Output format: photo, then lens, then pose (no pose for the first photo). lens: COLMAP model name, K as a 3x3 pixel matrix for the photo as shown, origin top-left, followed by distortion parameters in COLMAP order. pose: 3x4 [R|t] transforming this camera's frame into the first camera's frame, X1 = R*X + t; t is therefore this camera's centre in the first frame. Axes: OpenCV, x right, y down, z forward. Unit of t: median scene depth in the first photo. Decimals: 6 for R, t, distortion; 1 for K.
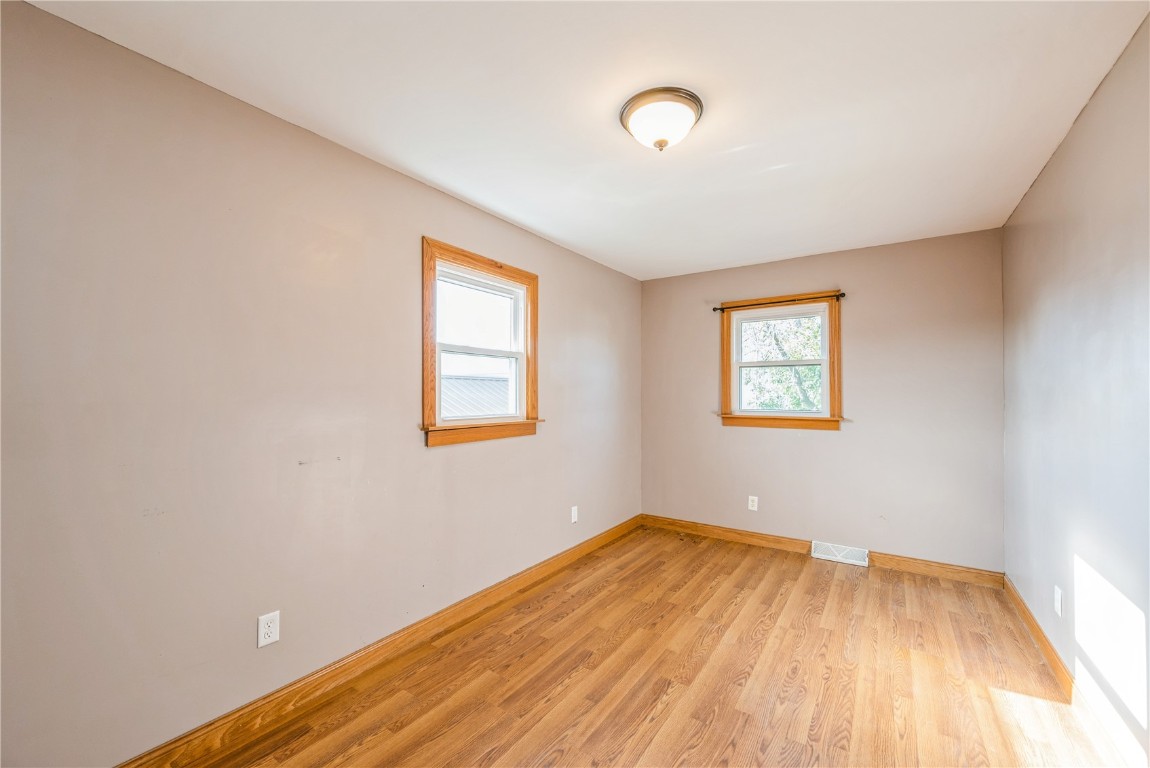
lens RADIAL K [[467.7, 0, 573.3], [0, 467.7, 393.2], [0, 0, 1]] dist [0.000467, 0.000057]
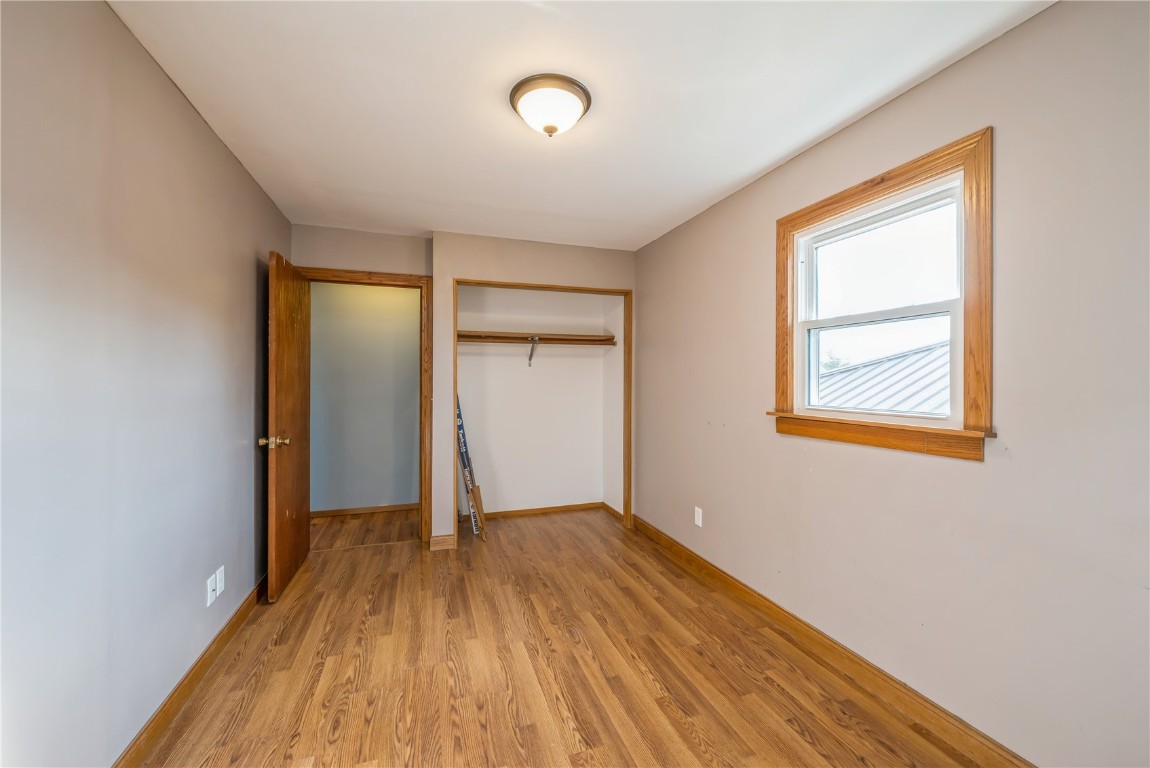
lens RADIAL K [[454.3, 0, 576.6], [0, 454.3, 382.5], [0, 0, 1]] dist [0.000090, 0.000252]
pose [[-0.599767, 0.003668, -0.800166, 0.803542], [0.000345, 0.999991, 0.004325, 0.005475], [0.800175, 0.002318, -0.599762, 1.400346]]
